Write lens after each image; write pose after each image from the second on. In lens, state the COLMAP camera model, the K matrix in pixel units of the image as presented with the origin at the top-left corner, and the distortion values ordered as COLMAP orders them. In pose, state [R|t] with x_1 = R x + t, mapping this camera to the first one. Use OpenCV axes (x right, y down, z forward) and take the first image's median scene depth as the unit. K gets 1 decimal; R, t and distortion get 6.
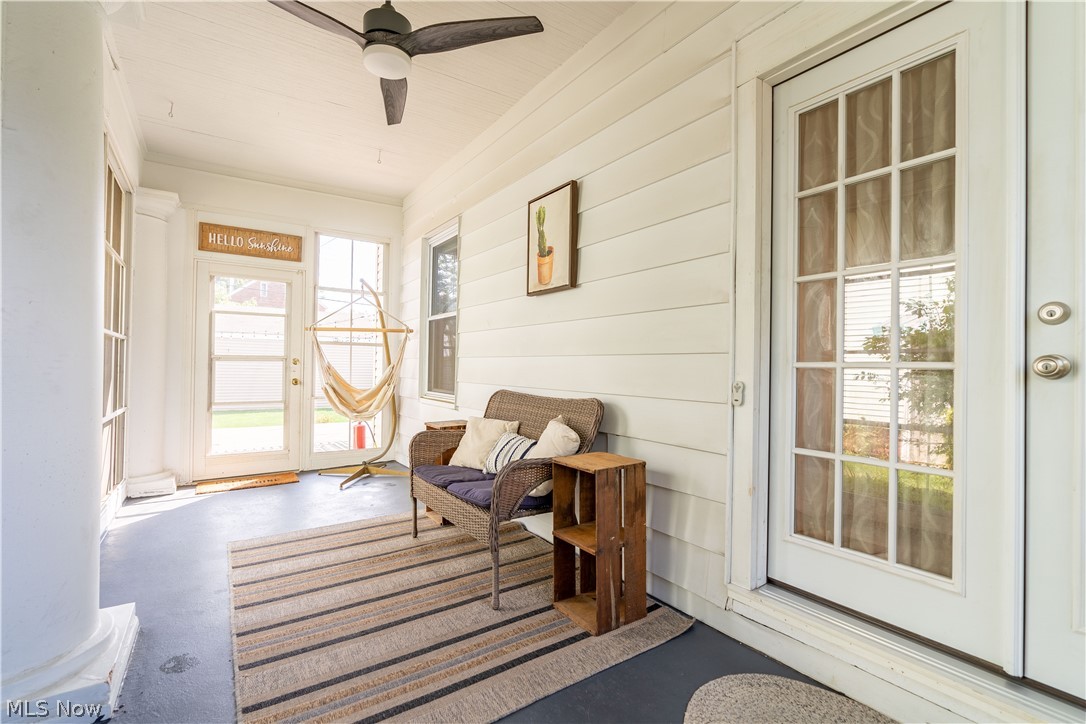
lens RADIAL K [[491.1, 0, 548.3], [0, 491.1, 362.6], [0, 0, 1]] dist [-0.010694, 0.003721]
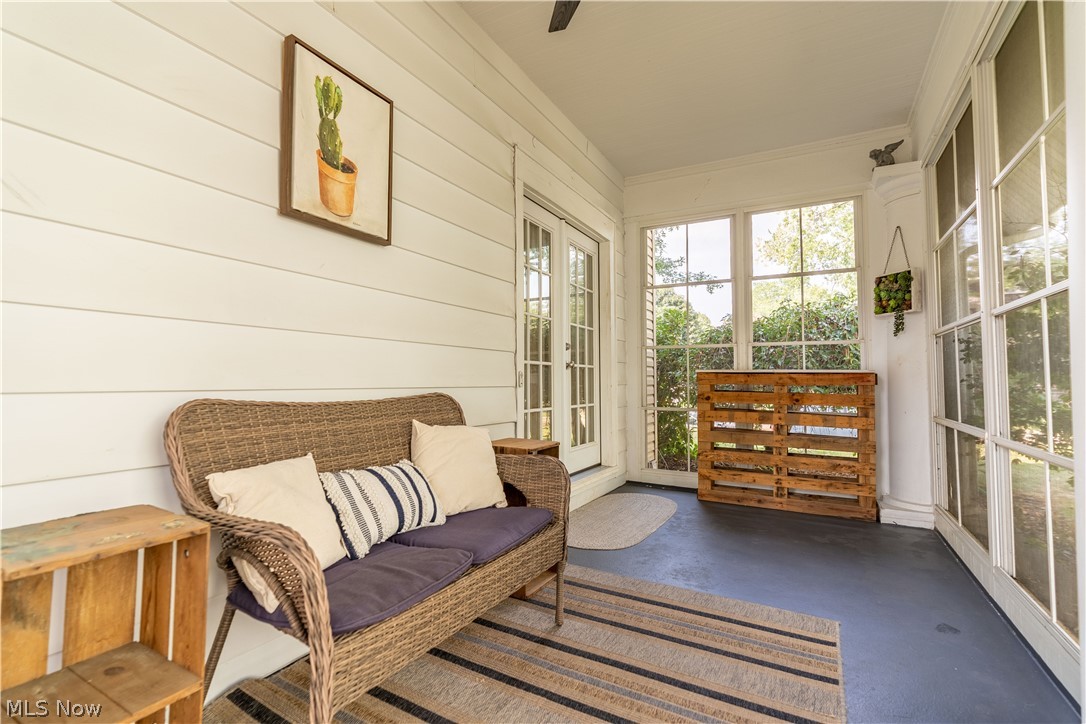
lens RADIAL K [[491.1, 0, 546.6], [0, 491.1, 359.8], [0, 0, 1]] dist [-0.010694, 0.003721]
pose [[-0.438291, 0.019417, 0.898623, -0.665083], [-0.018214, 0.999369, -0.030478, 0.032573], [-0.898649, -0.029726, -0.437661, 1.039360]]
